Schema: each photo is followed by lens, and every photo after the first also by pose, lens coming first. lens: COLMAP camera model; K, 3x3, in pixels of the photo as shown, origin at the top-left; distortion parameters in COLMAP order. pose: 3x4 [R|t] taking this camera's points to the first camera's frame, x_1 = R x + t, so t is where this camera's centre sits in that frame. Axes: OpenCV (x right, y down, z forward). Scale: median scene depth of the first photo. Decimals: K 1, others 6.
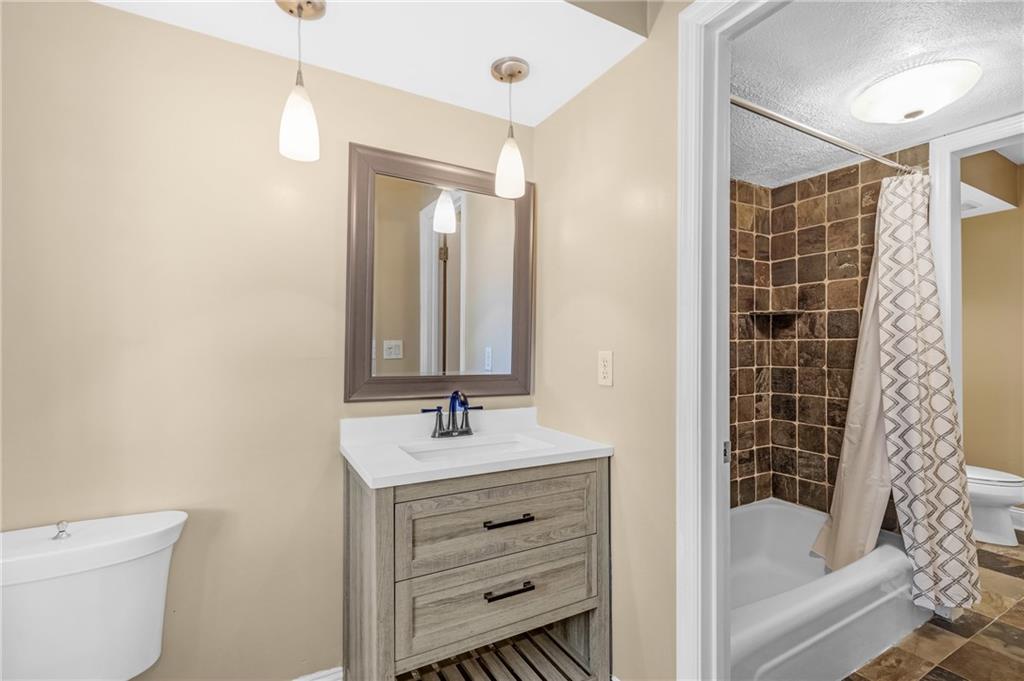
lens RADIAL K [[463.9, 0, 512.5], [0, 463.9, 346.0], [0, 0, 1]] dist [0.001495, 0.000211]
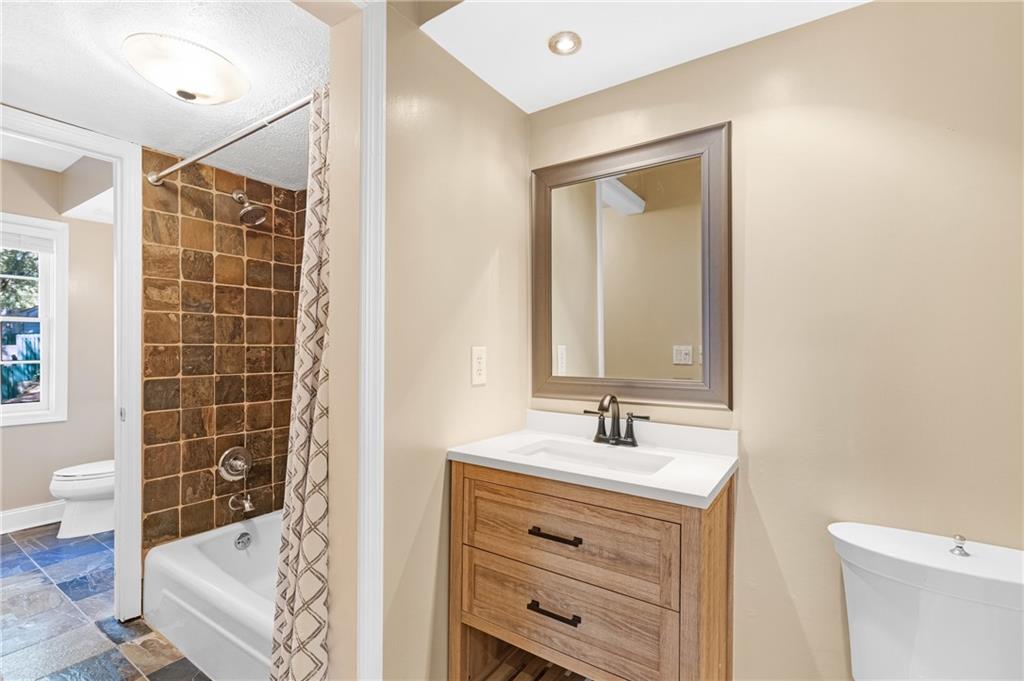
lens RADIAL K [[463.9, 0, 512.5], [0, 463.9, 346.0], [0, 0, 1]] dist [0.001495, 0.000211]
pose [[0.441715, -0.009971, -0.897100, 0.631278], [0.006468, 0.999948, -0.007929, 0.002702], [0.897132, -0.002300, 0.441756, 0.410204]]
